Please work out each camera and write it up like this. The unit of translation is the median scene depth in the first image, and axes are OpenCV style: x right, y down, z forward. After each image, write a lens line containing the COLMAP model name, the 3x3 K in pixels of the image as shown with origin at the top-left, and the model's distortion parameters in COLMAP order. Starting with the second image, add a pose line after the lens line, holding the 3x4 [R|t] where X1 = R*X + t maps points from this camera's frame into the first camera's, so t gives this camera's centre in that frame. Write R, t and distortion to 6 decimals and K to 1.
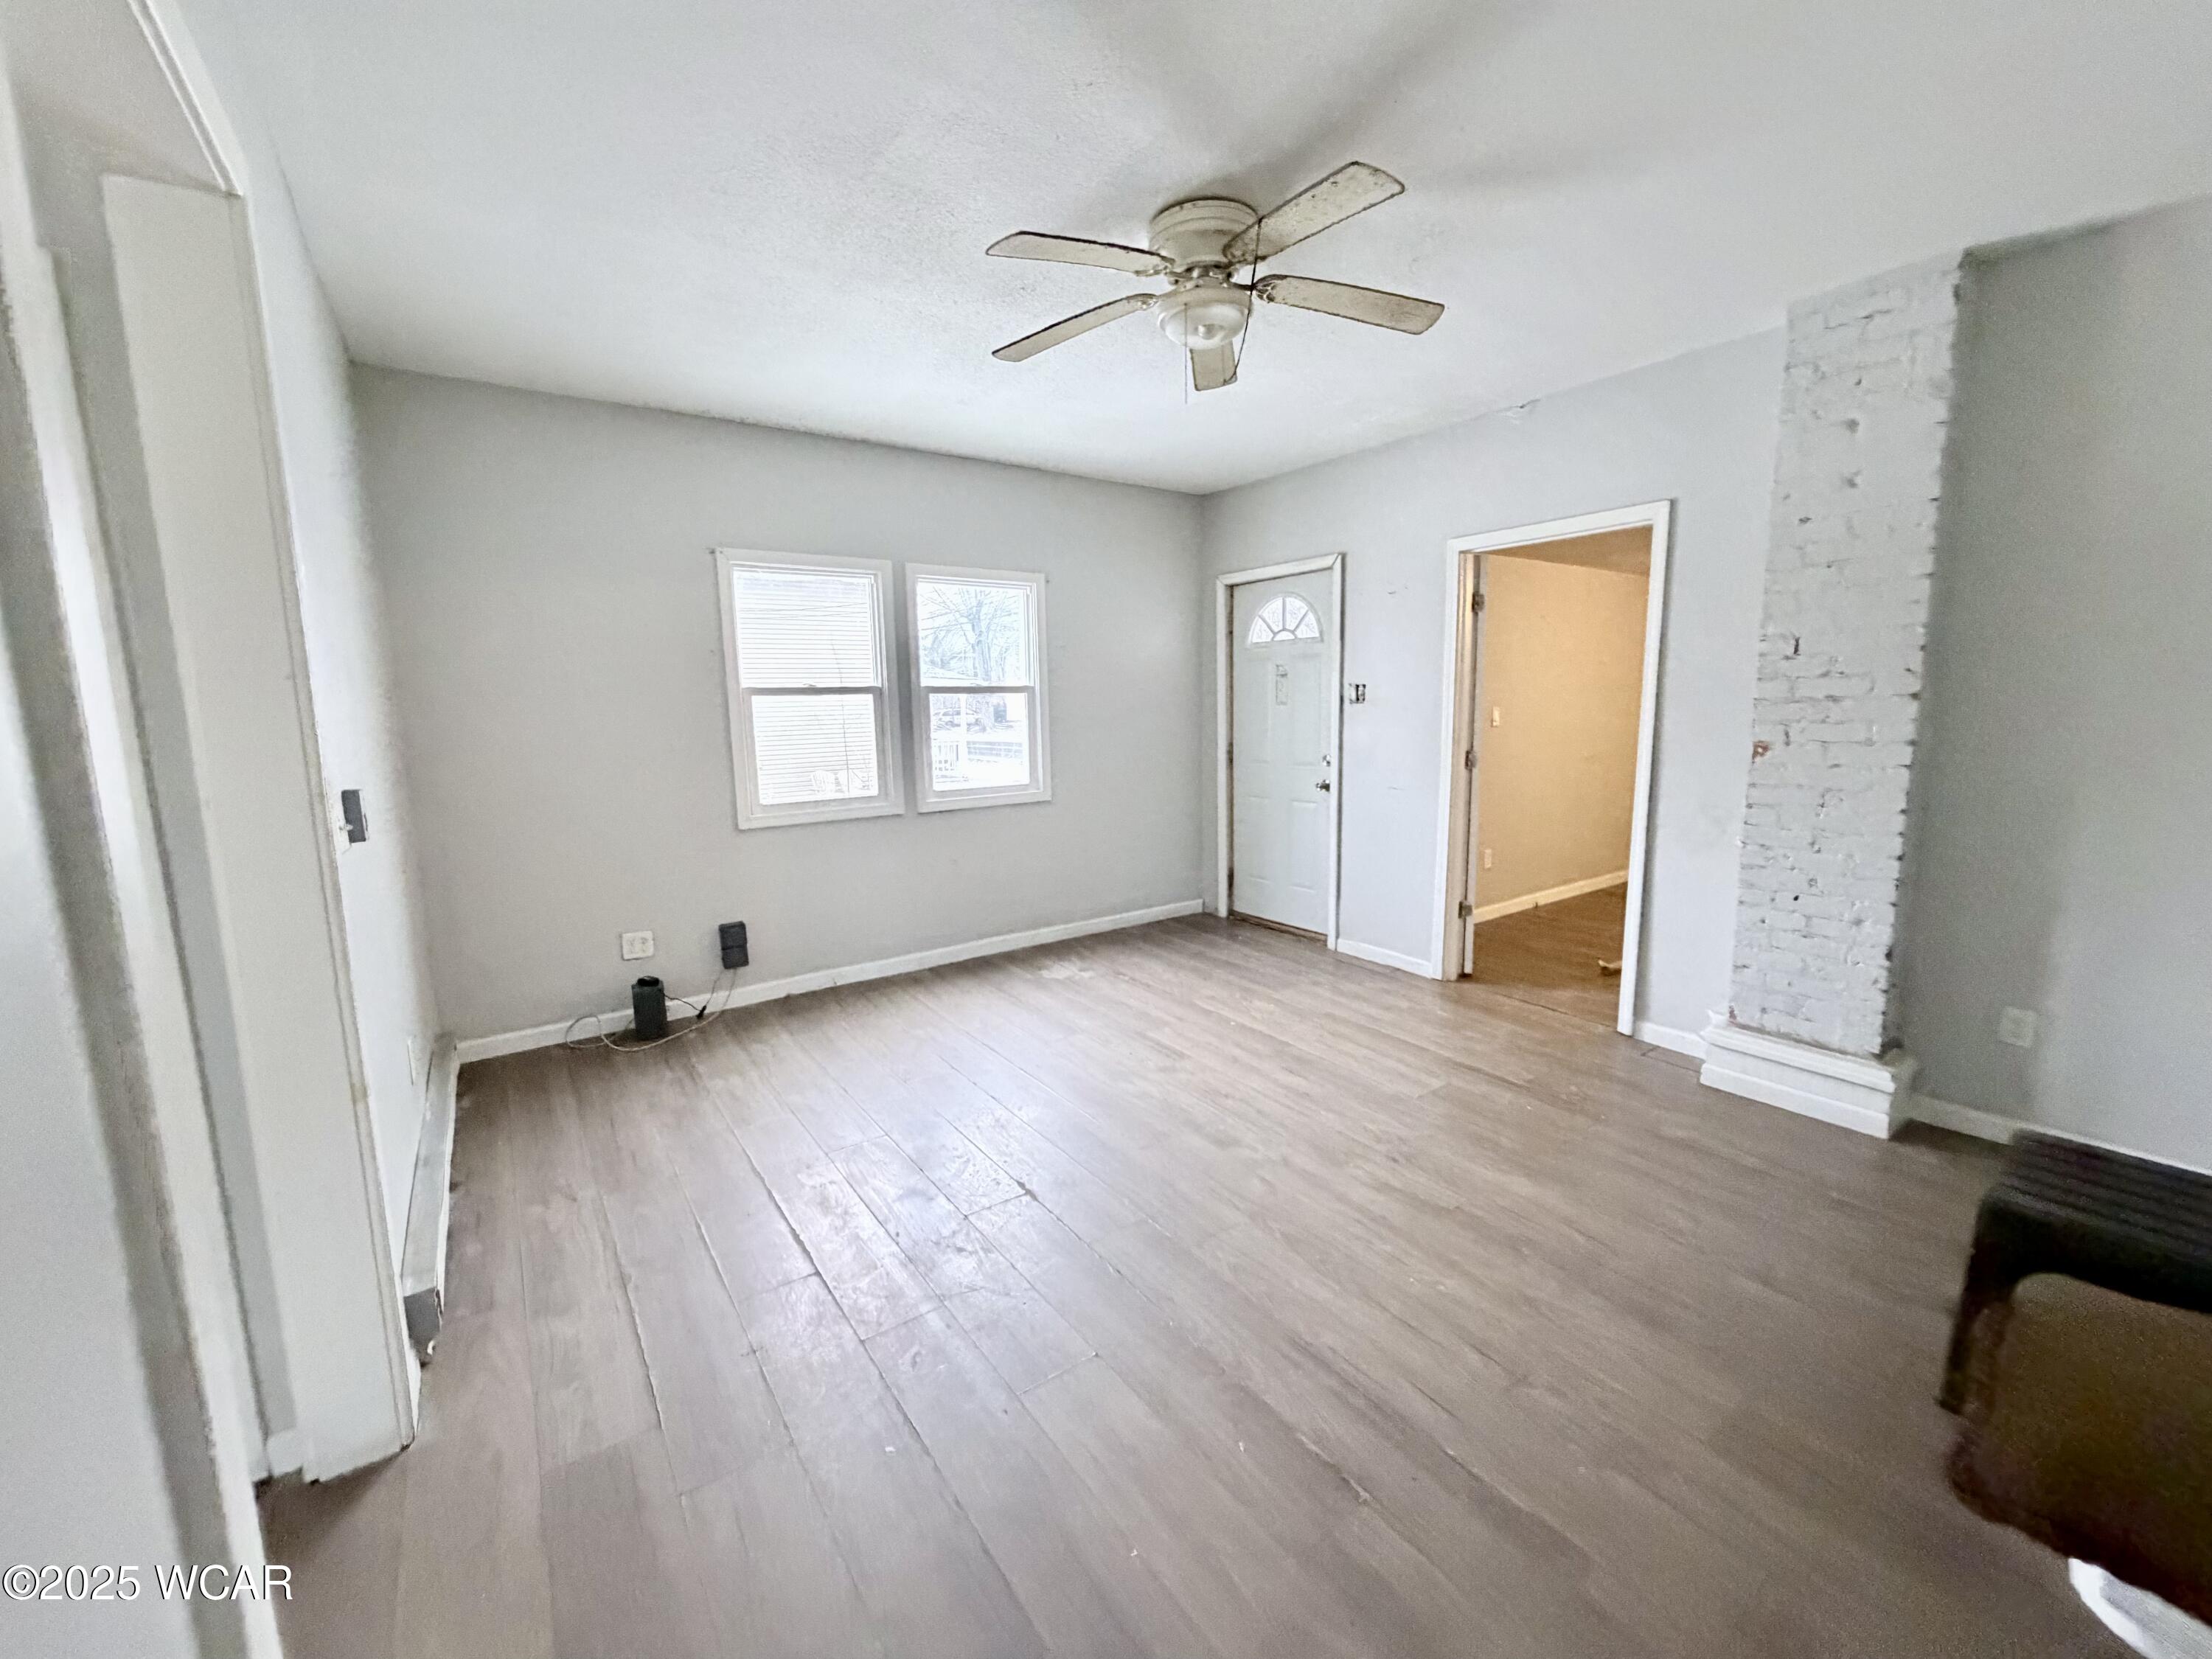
lens RADIAL K [[886.6, 0, 1099.1], [0, 886.6, 822.3], [0, 0, 1]] dist [0.000350, 0.000013]
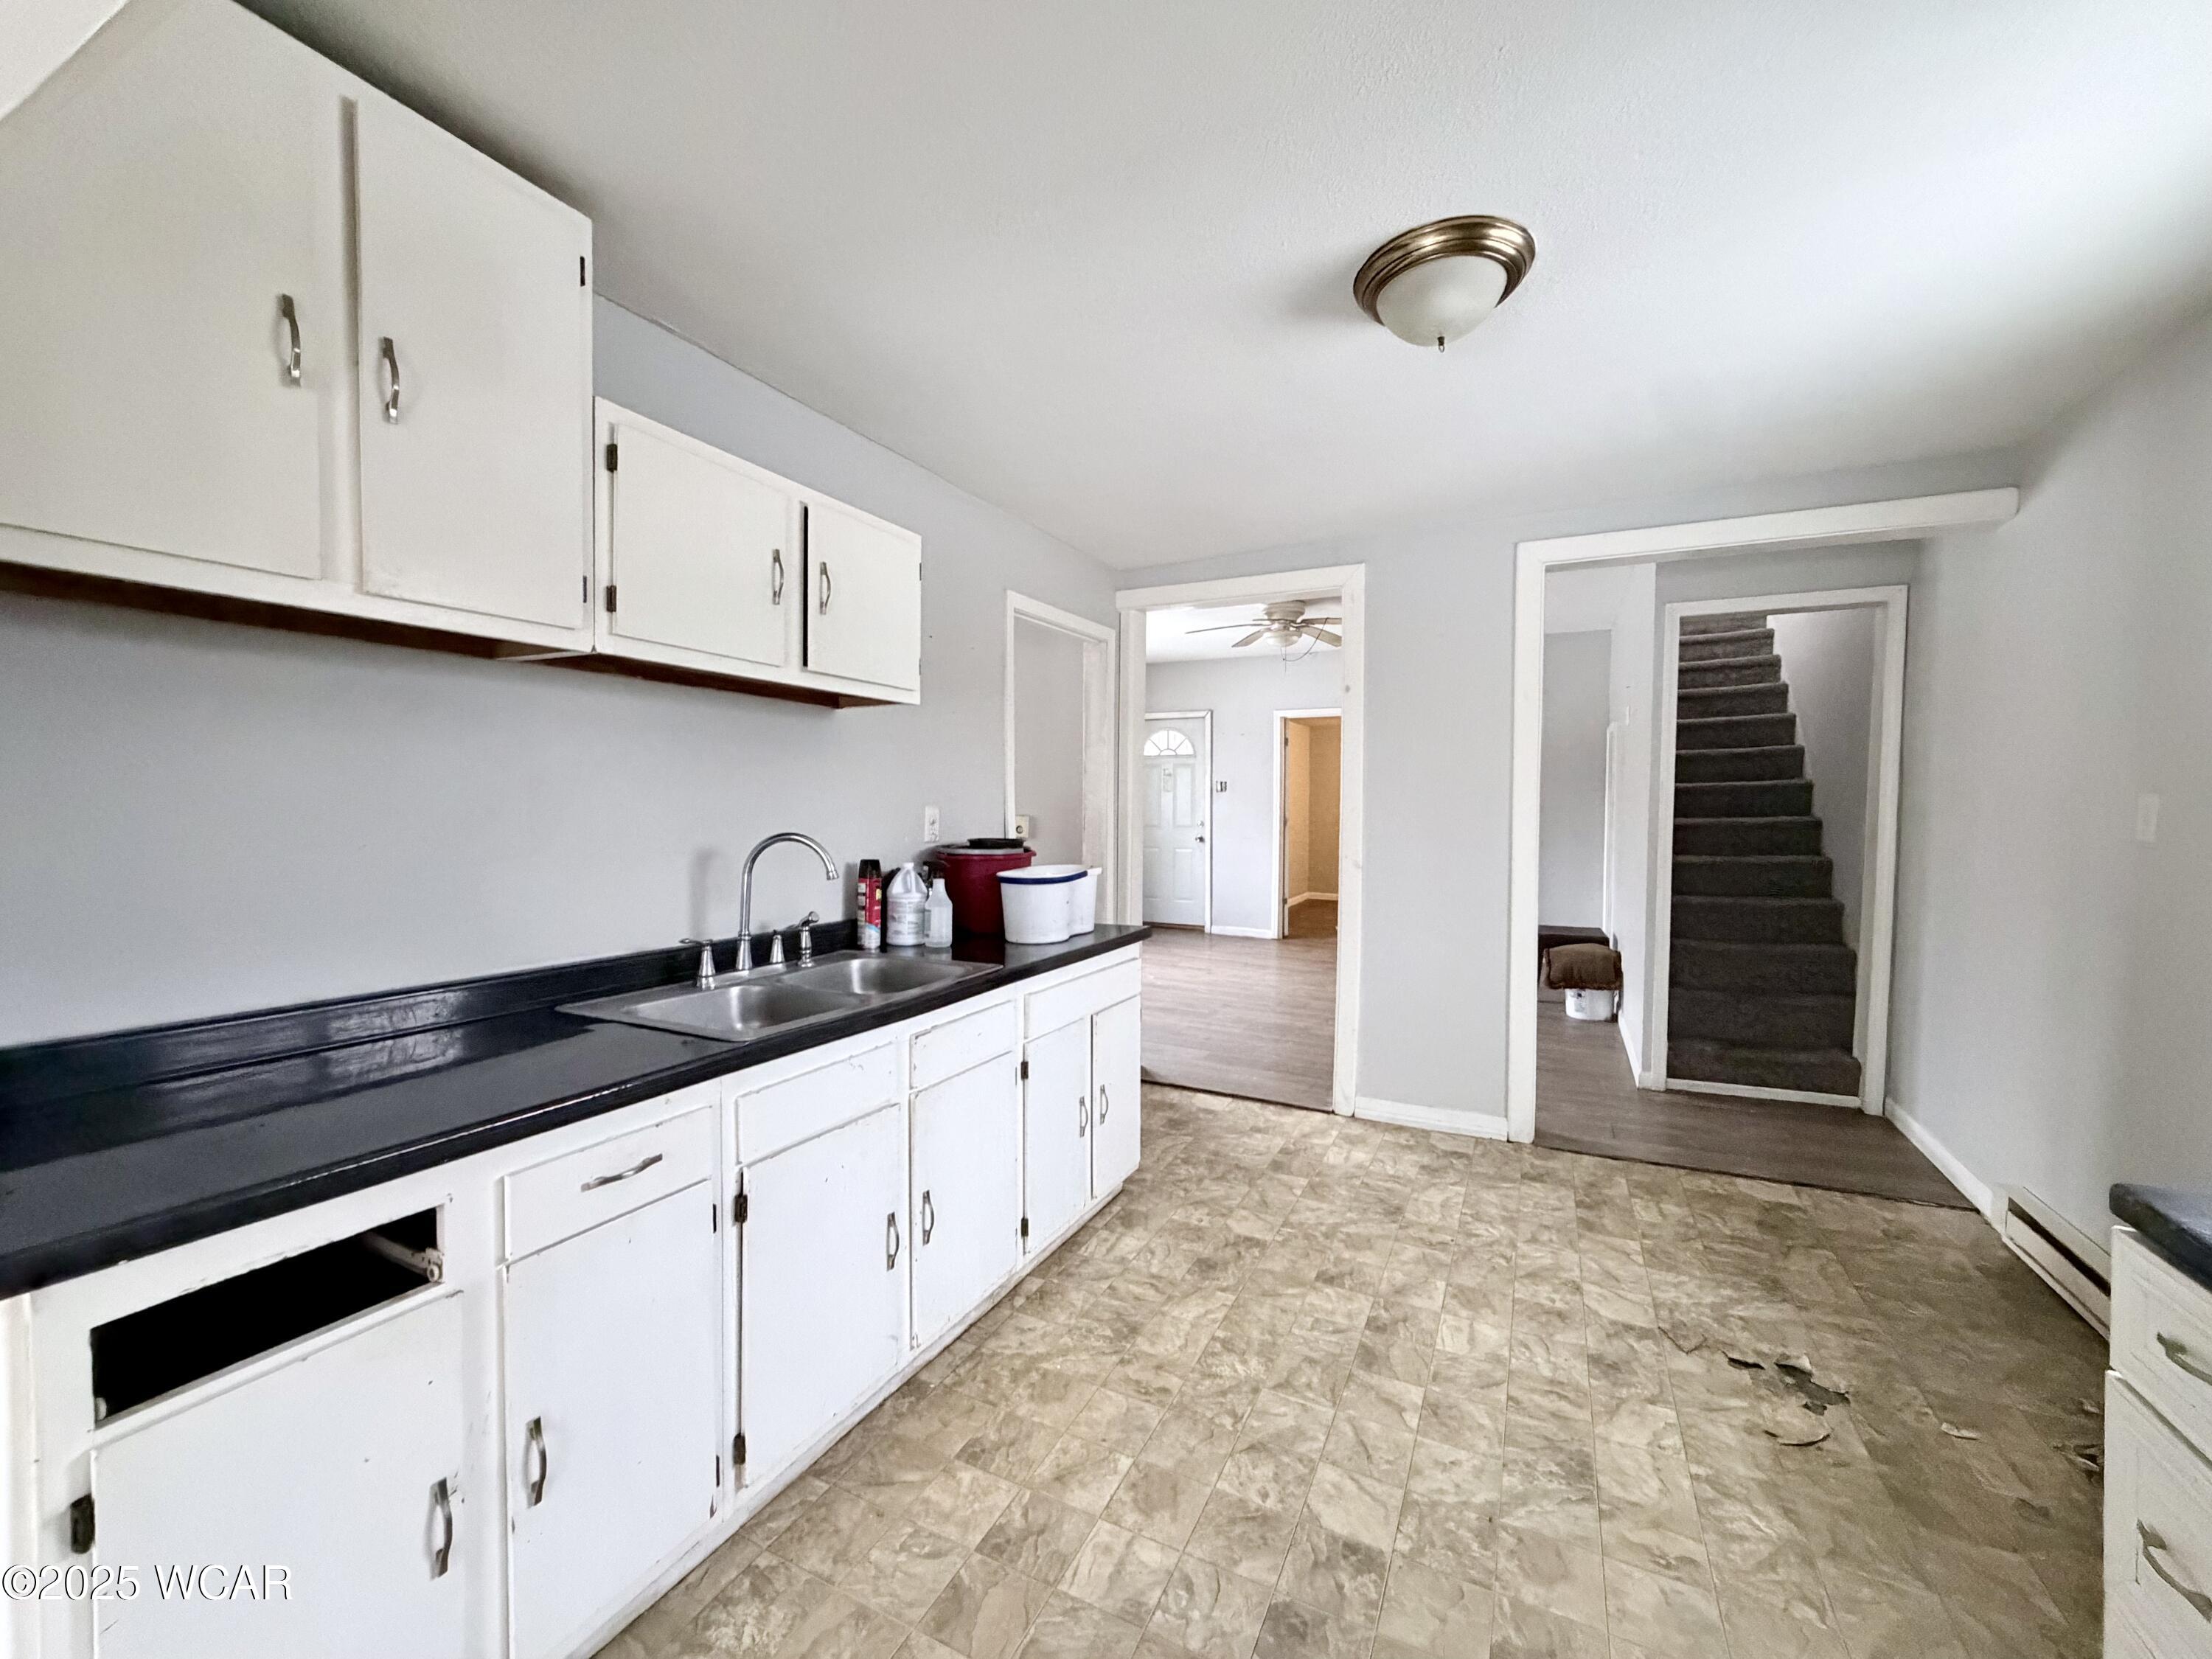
lens RADIAL K [[886.6, 0, 1112.8], [0, 886.6, 828.4], [0, 0, 1]] dist [0.000350, 0.000013]
pose [[0.866392, 0.005092, 0.499338, -0.796207], [0.047126, 0.994652, -0.091910, 0.094124], [-0.497135, 0.103162, 0.861518, -0.436458]]
